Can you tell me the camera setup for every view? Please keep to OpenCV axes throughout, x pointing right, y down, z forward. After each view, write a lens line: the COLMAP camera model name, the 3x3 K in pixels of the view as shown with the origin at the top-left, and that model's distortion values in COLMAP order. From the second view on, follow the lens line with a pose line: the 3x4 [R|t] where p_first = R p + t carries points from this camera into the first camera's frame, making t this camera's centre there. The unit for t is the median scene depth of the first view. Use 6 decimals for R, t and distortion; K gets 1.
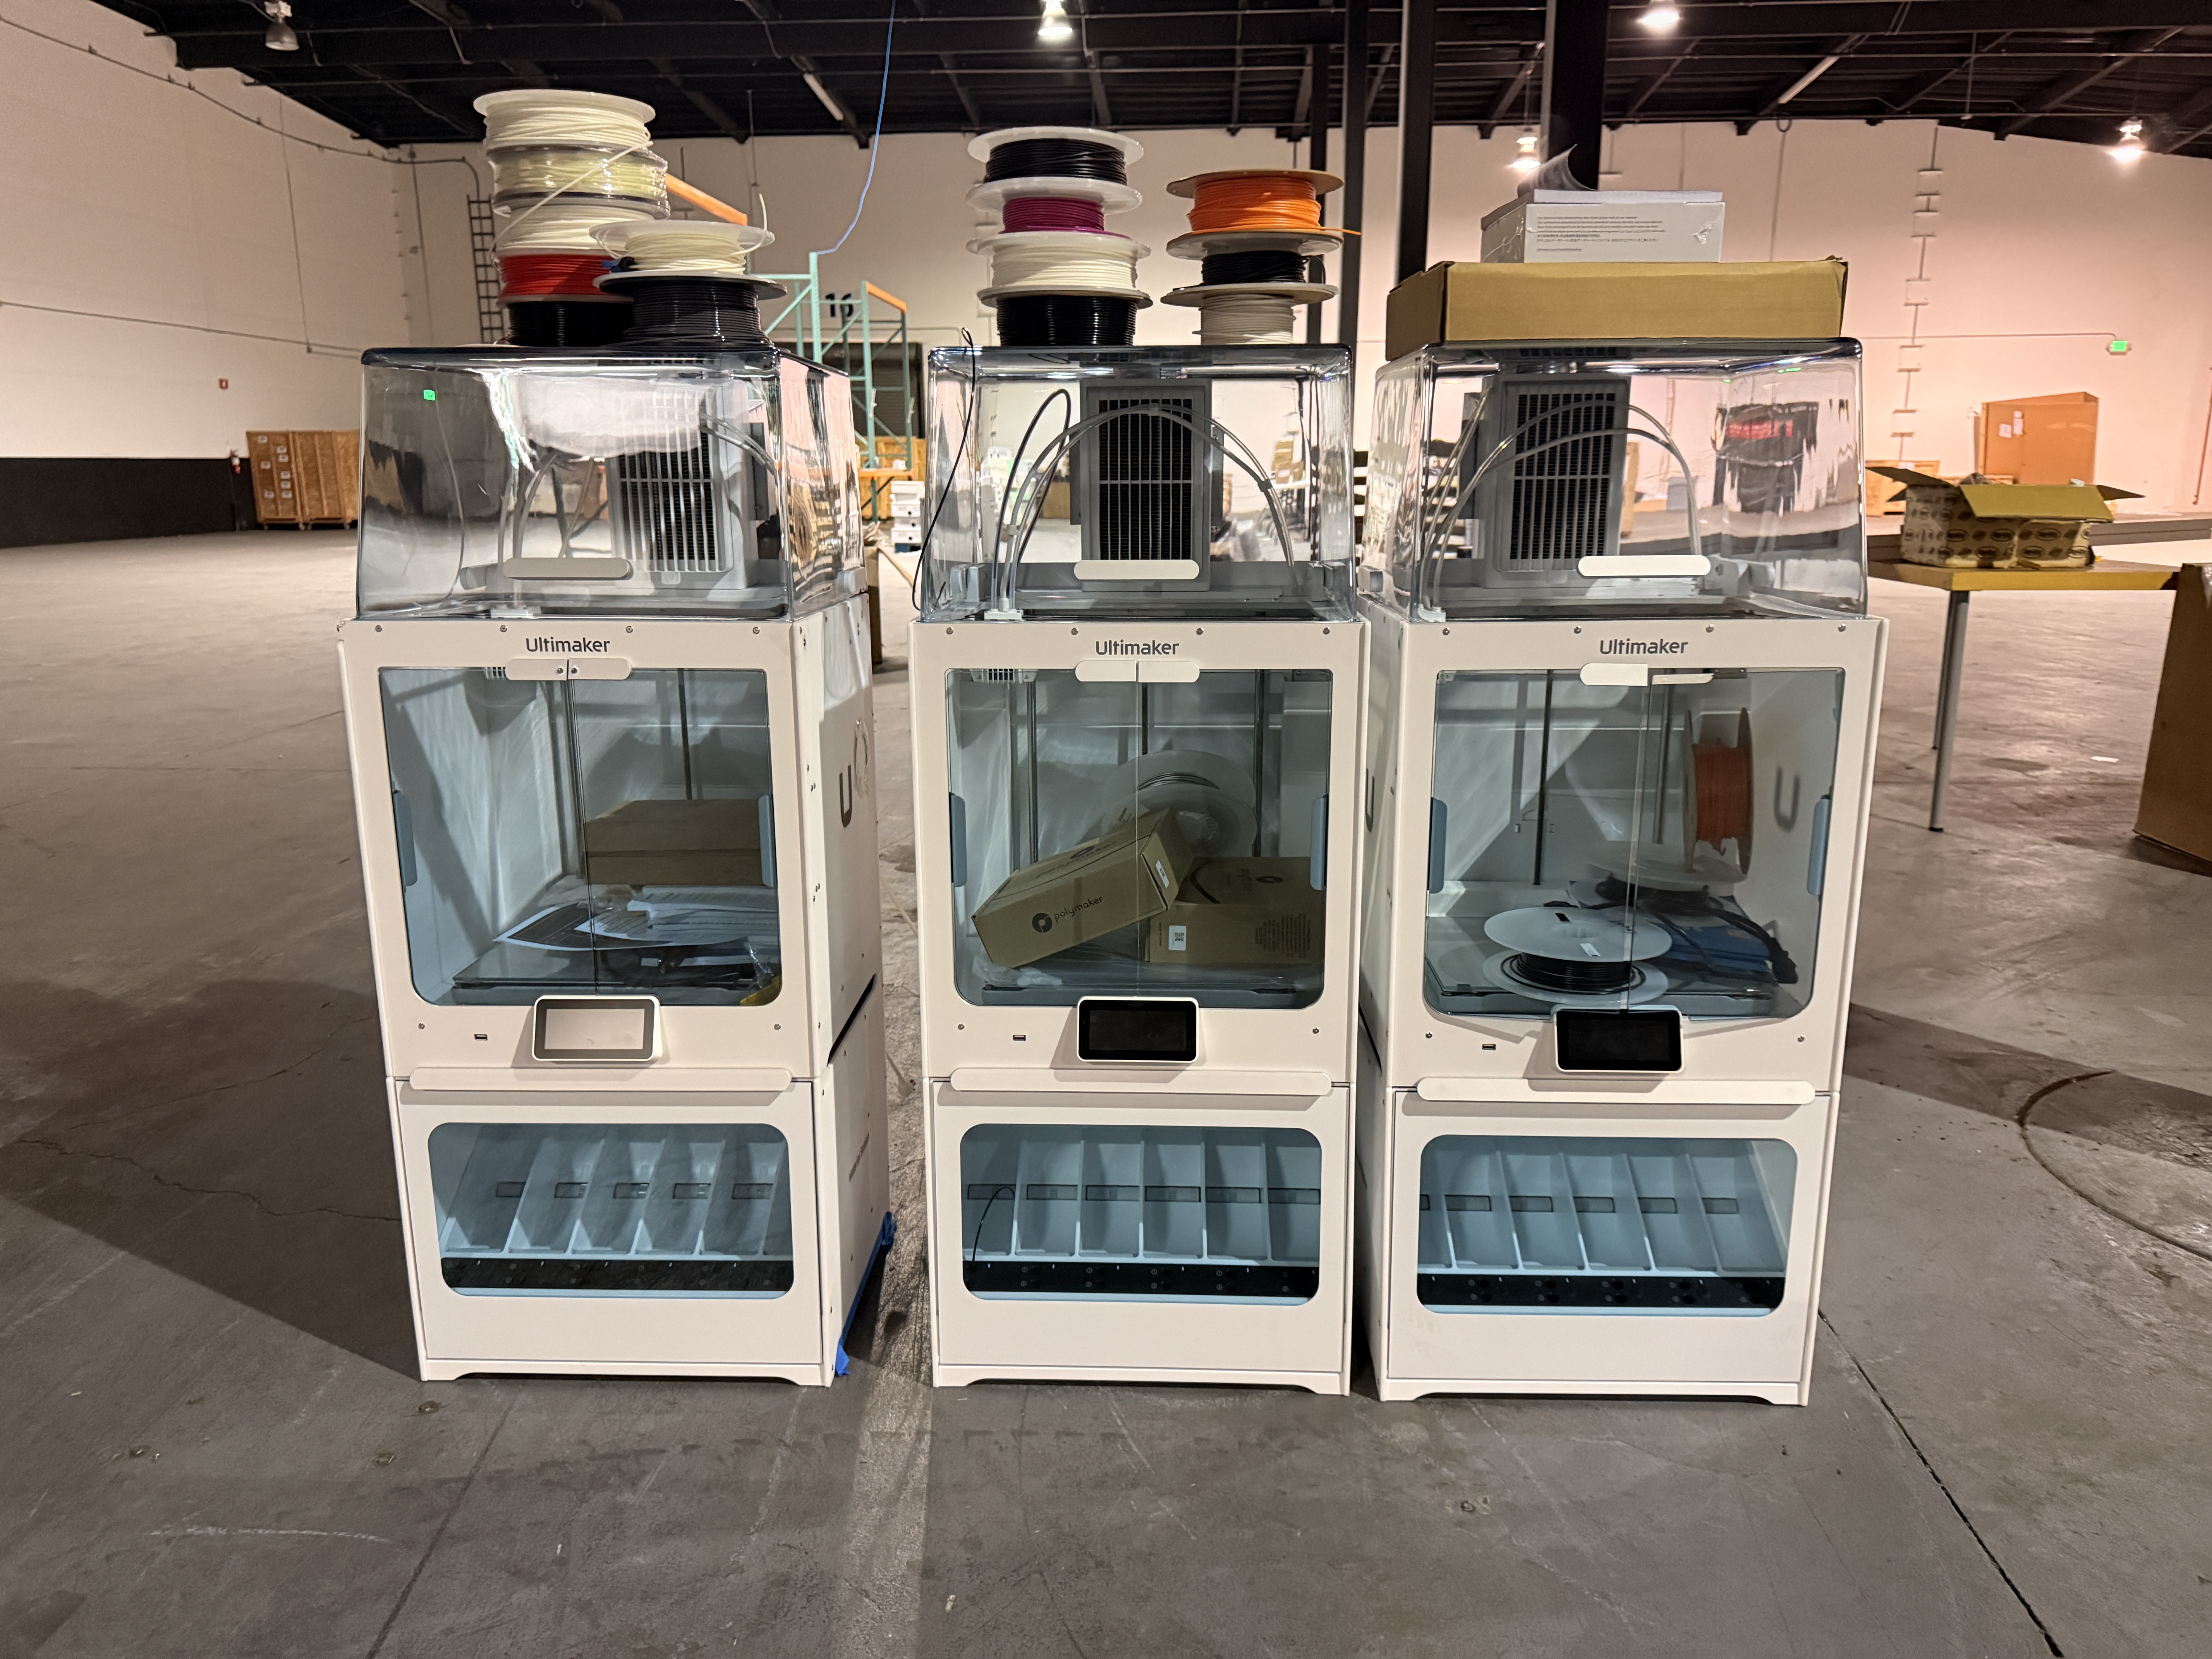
lens RADIAL K [[1595.3, 0, 1095.3], [0, 1595.3, 839.5], [0, 0, 1]] dist [0.016348, -0.027790]
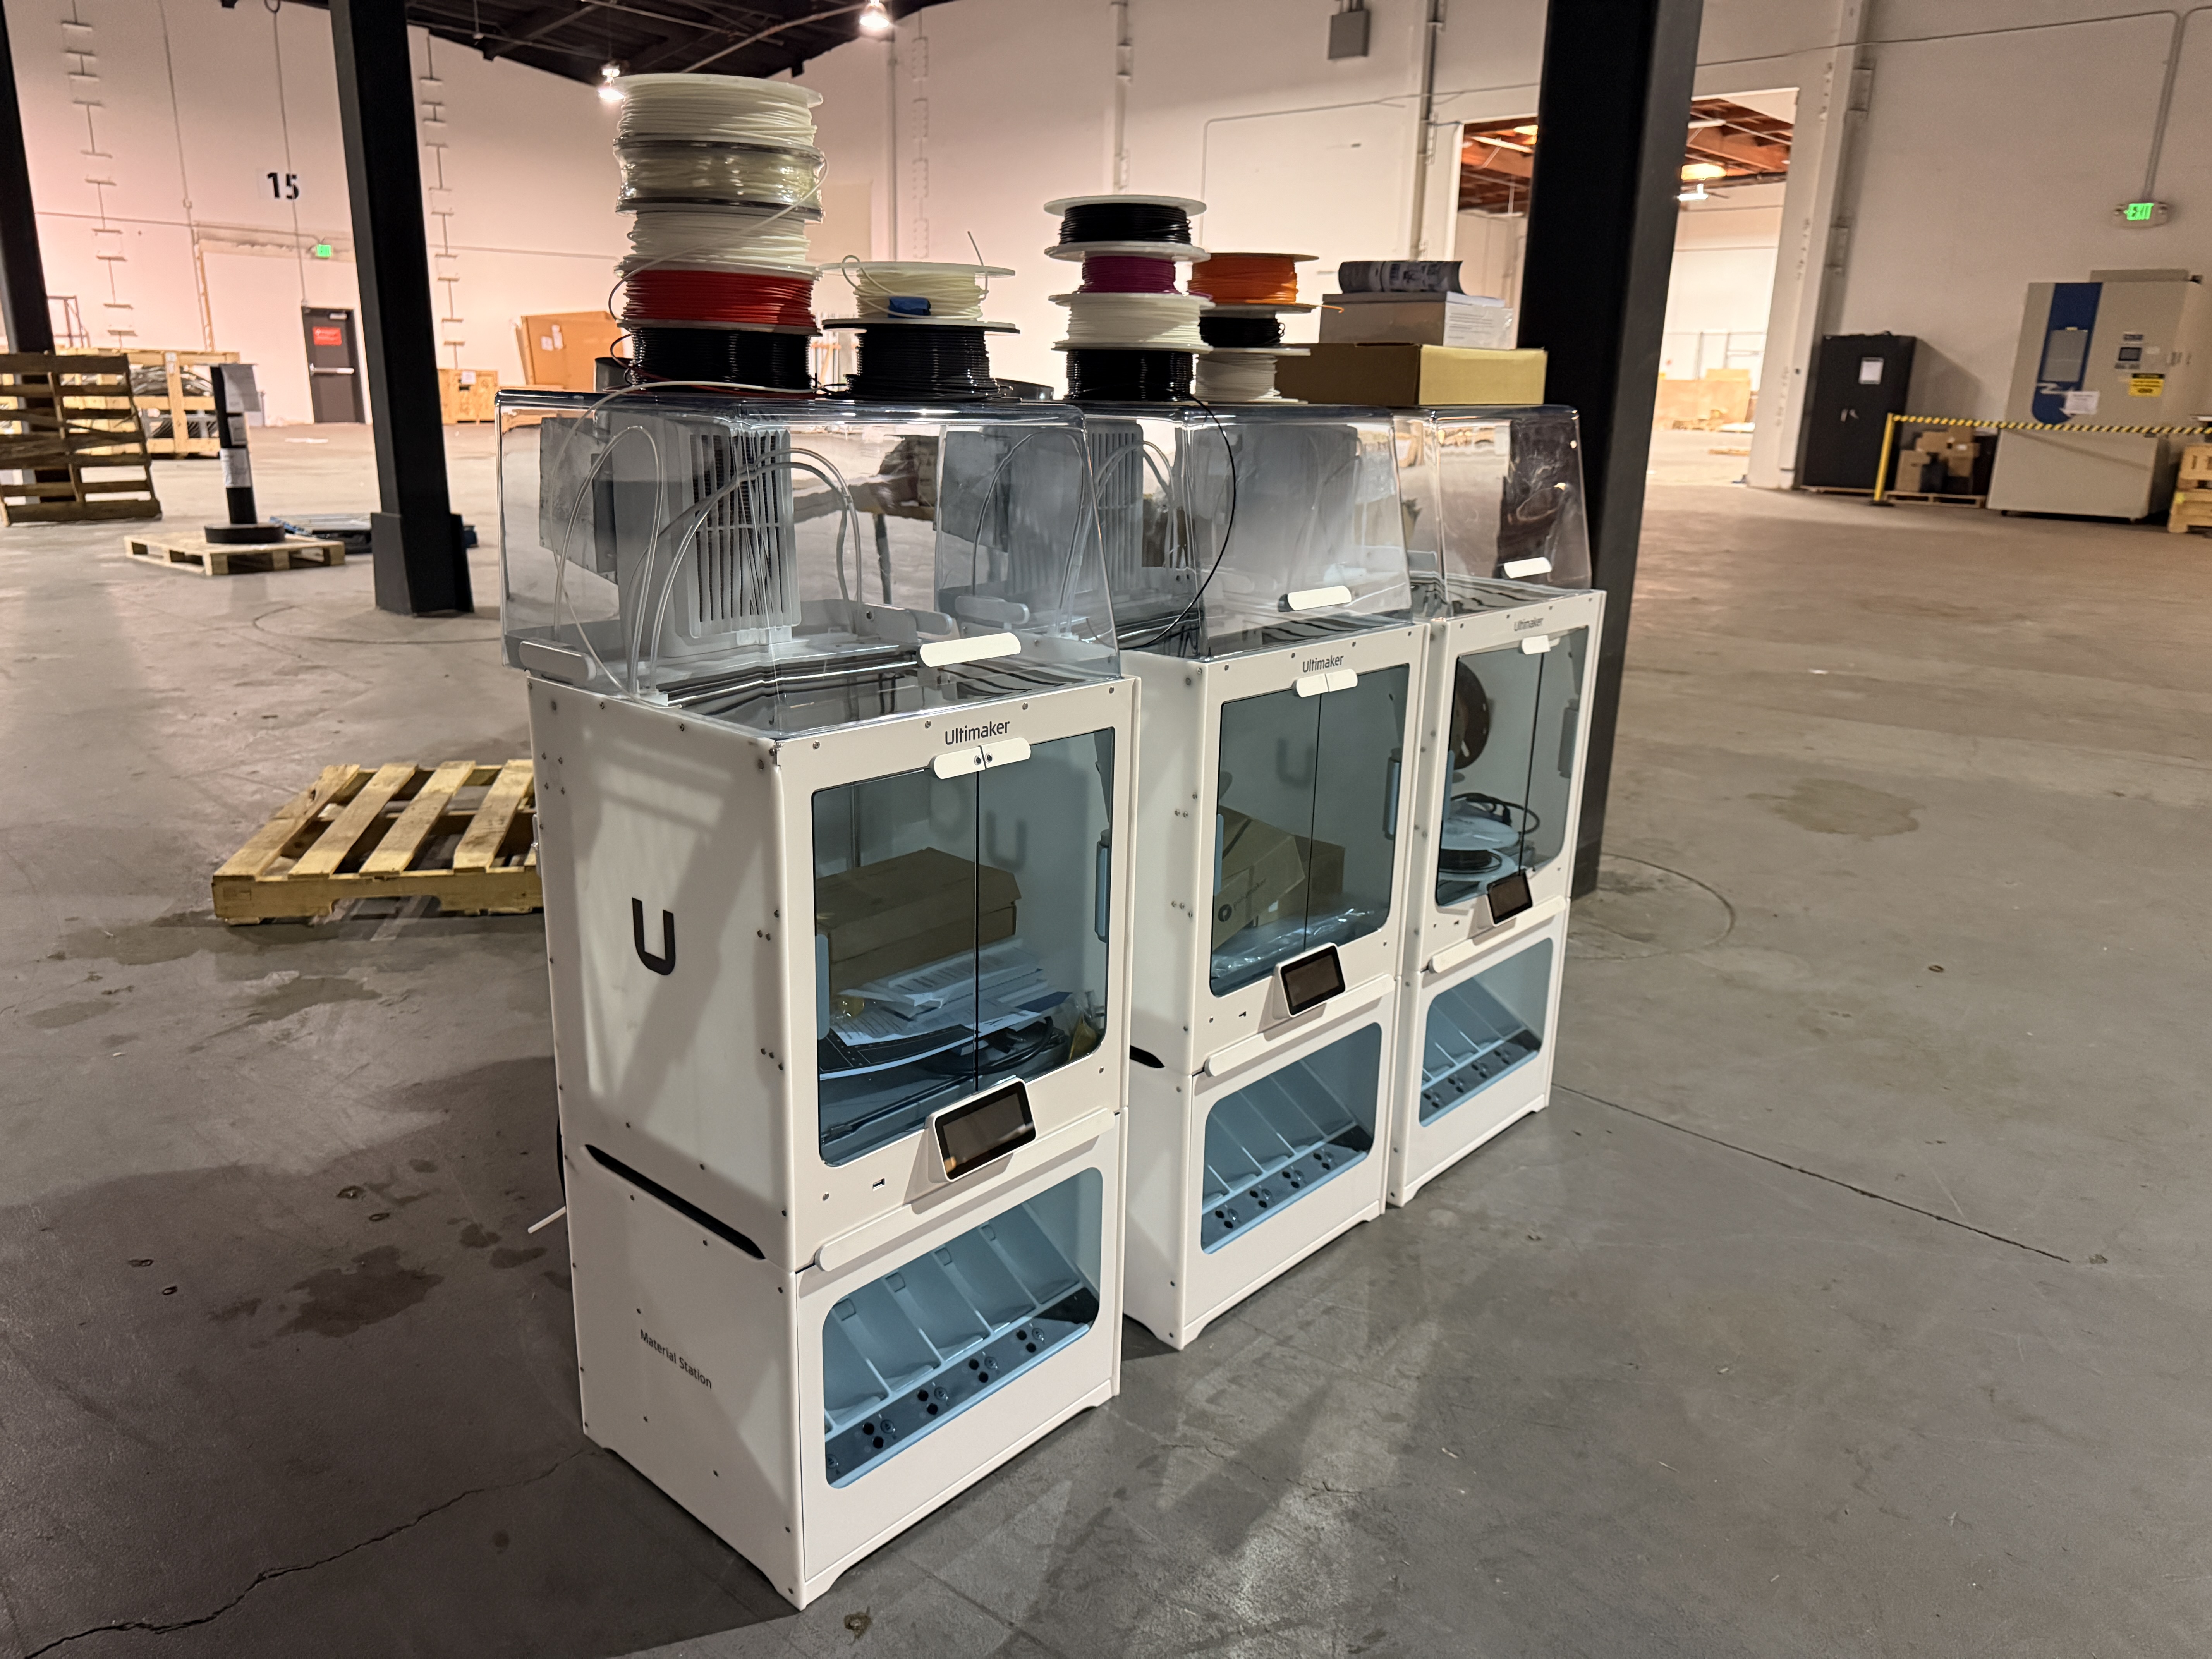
lens RADIAL K [[1584.8, 0, 1106.0], [0, 1584.8, 829.5], [0, 0, 1]] dist [0.021153, 0.004016]
pose [[0.633967, -0.192684, 0.748972, -0.440496], [0.150588, 0.980684, 0.124831, -0.075945], [-0.758558, 0.033647, 0.650737, 0.157909]]
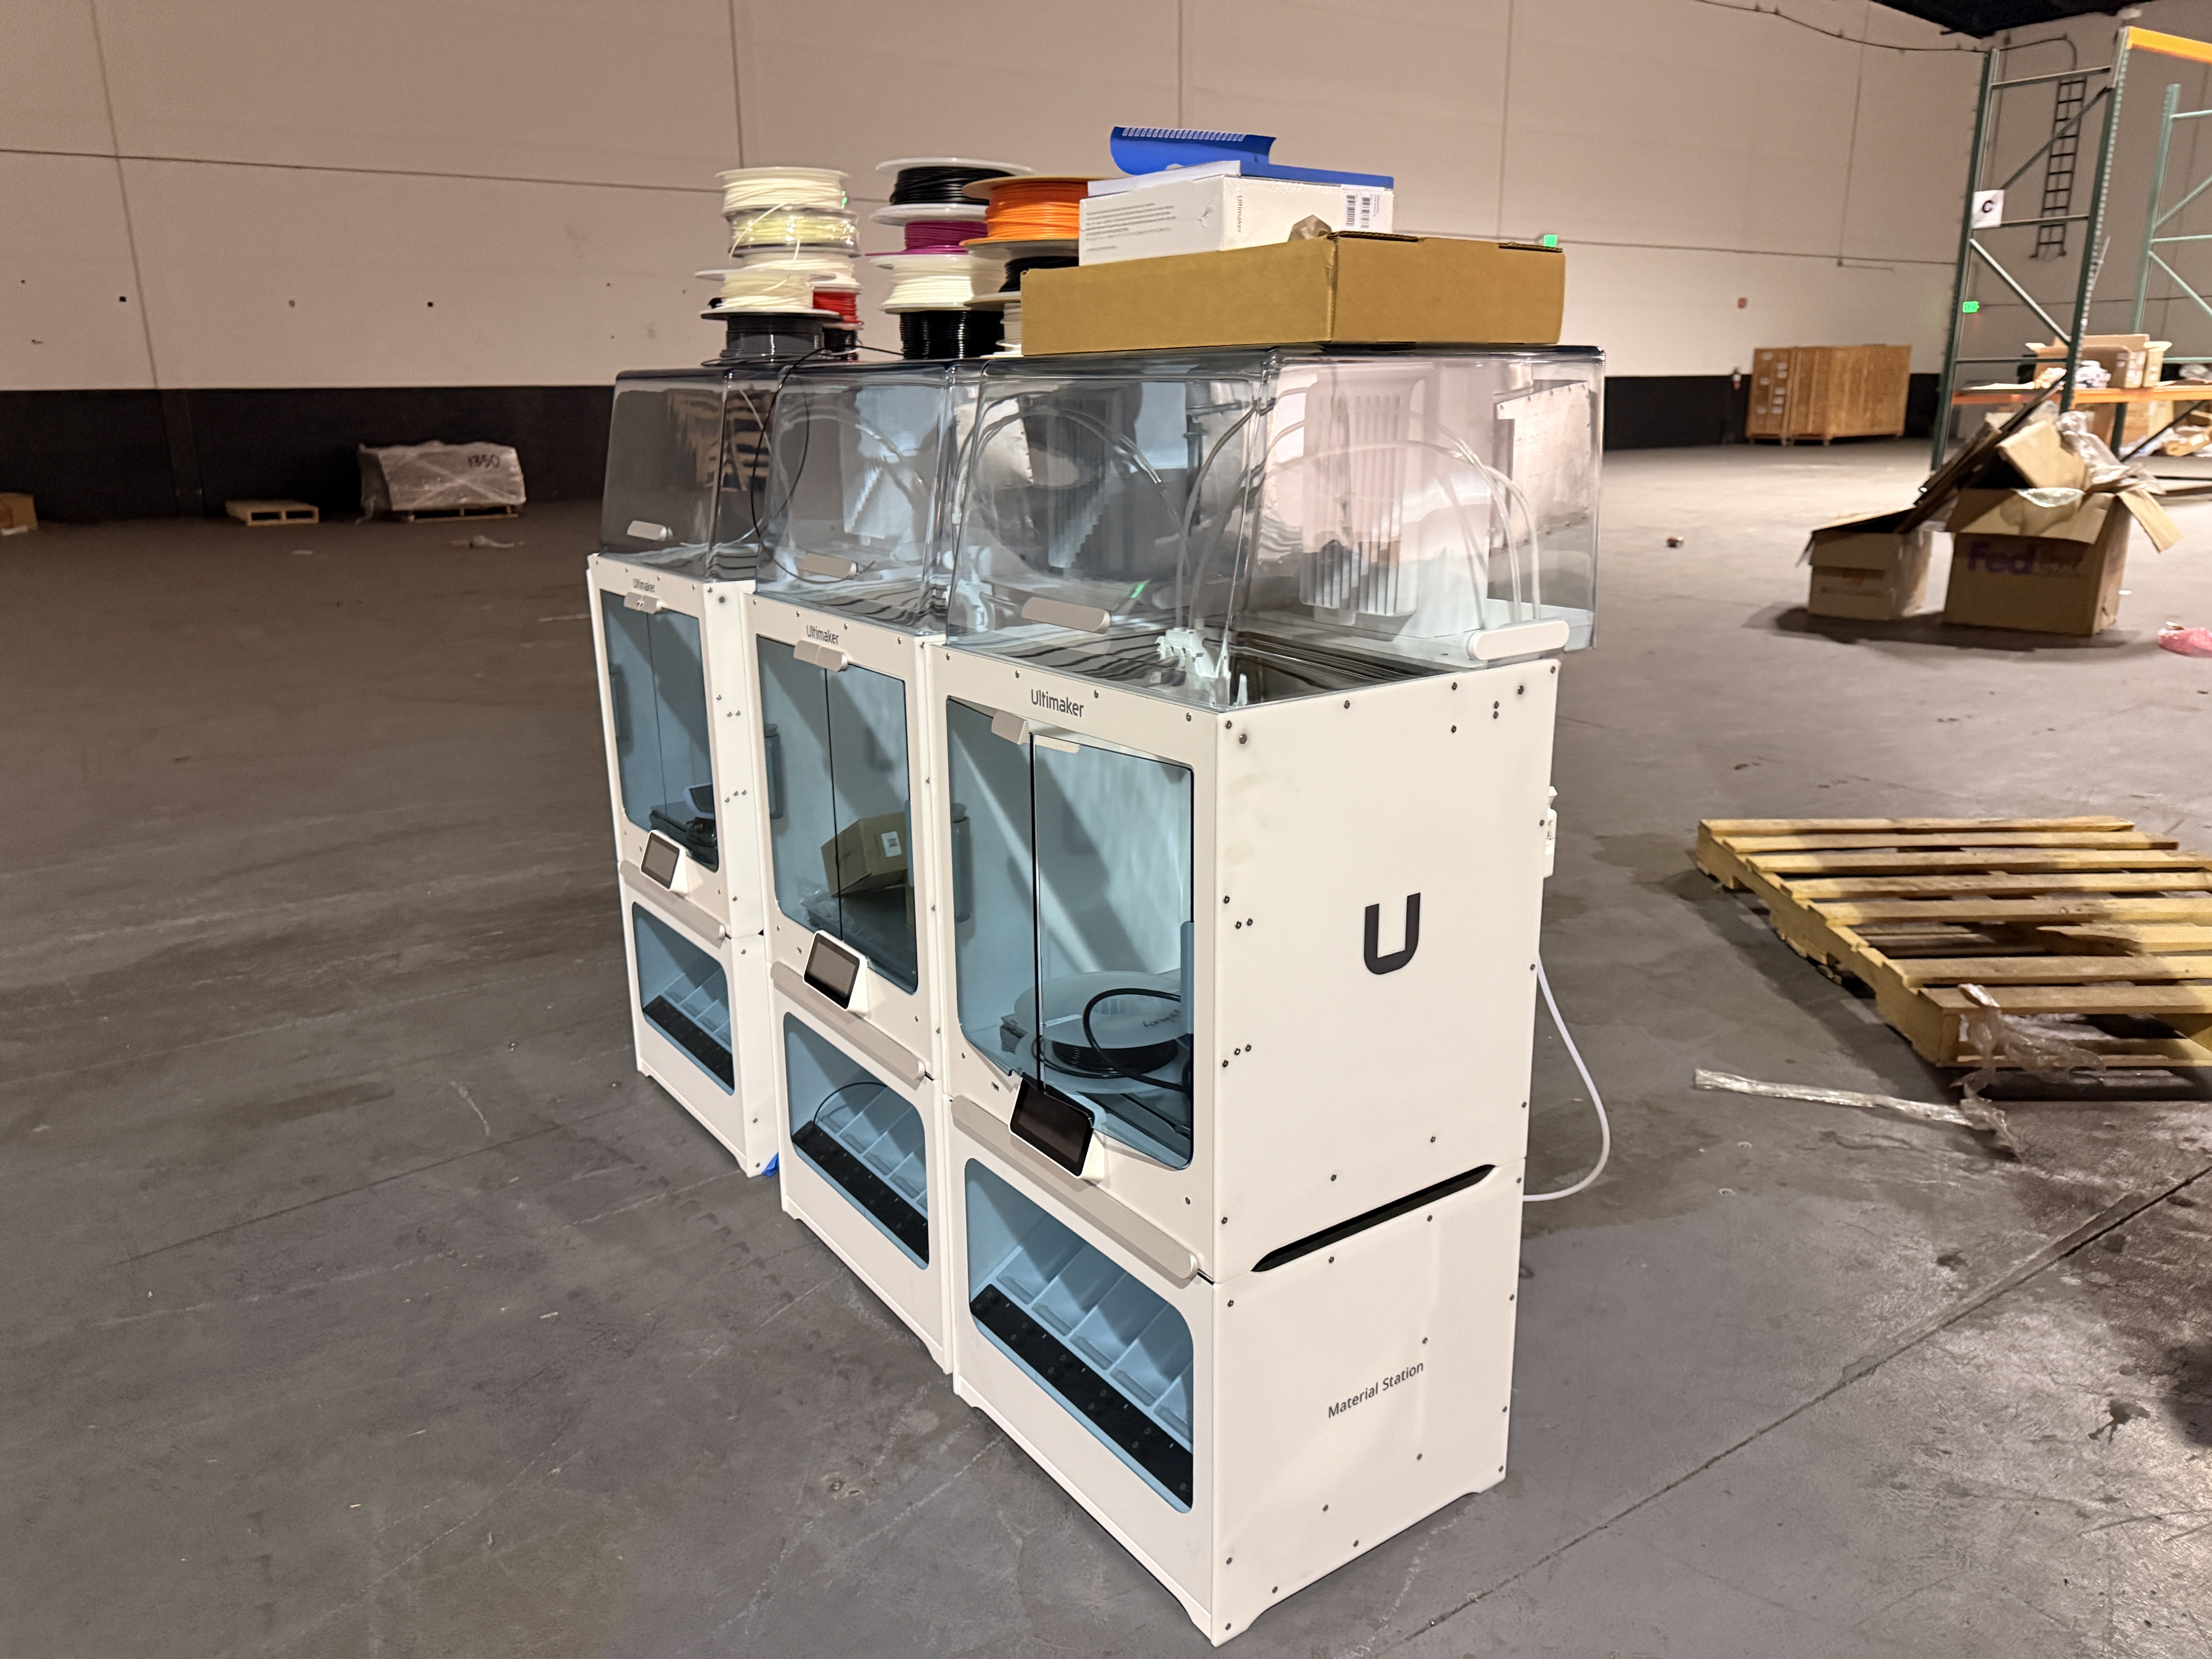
lens RADIAL K [[1575.6, 0, 1084.8], [0, 1575.6, 828.1], [0, 0, 1]] dist [0.036698, -0.031469]
pose [[0.598588, 0.213750, -0.772013, 0.459427], [-0.175518, 0.975321, 0.133951, -0.075341], [0.781592, 0.055321, 0.621332, 0.201943]]
